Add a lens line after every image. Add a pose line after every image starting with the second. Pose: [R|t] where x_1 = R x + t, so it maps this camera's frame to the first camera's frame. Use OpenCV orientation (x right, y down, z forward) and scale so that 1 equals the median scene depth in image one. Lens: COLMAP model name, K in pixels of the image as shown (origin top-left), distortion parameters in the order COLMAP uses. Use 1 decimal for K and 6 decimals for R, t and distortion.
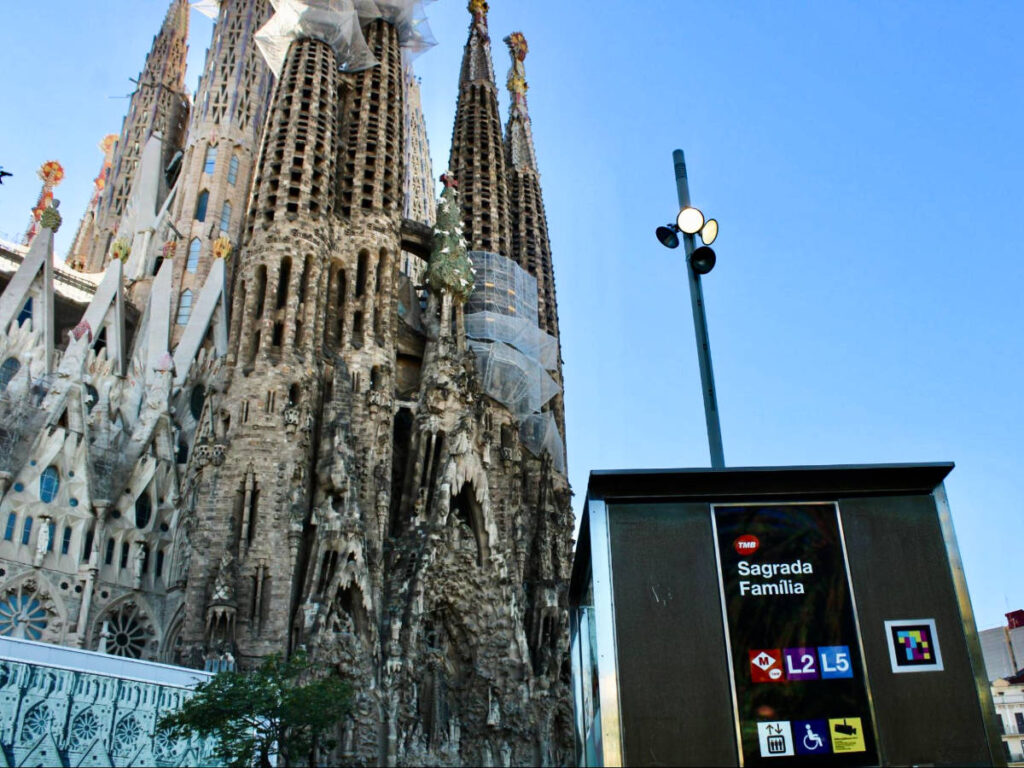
lens RADIAL K [[942.3, 0, 494.7], [0, 942.3, 387.4], [0, 0, 1]] dist [-0.151365, 0.119867]
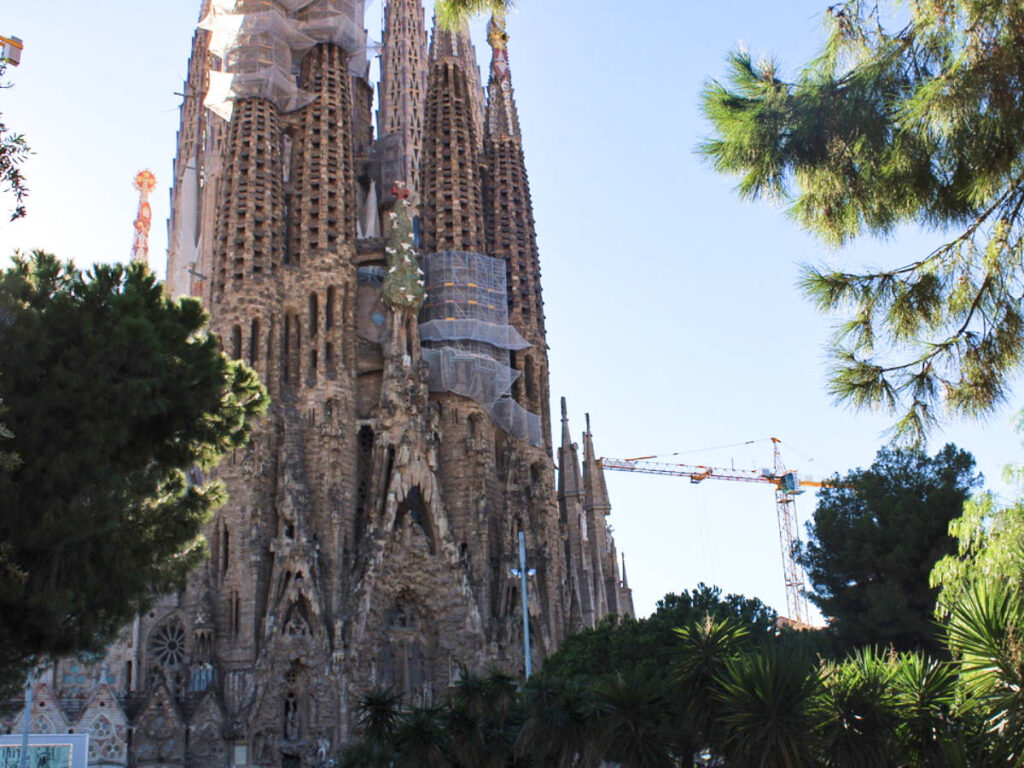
lens RADIAL K [[1097.8, 0, 512.0], [0, 1097.8, 384.0], [0, 0, 1]] dist [-0.103203, 0.026857]
pose [[0.944596, -0.142972, -0.295460, 0.498626], [0.189089, 0.972804, 0.133786, -0.180783], [0.268296, -0.182242, 0.945941, -0.237150]]
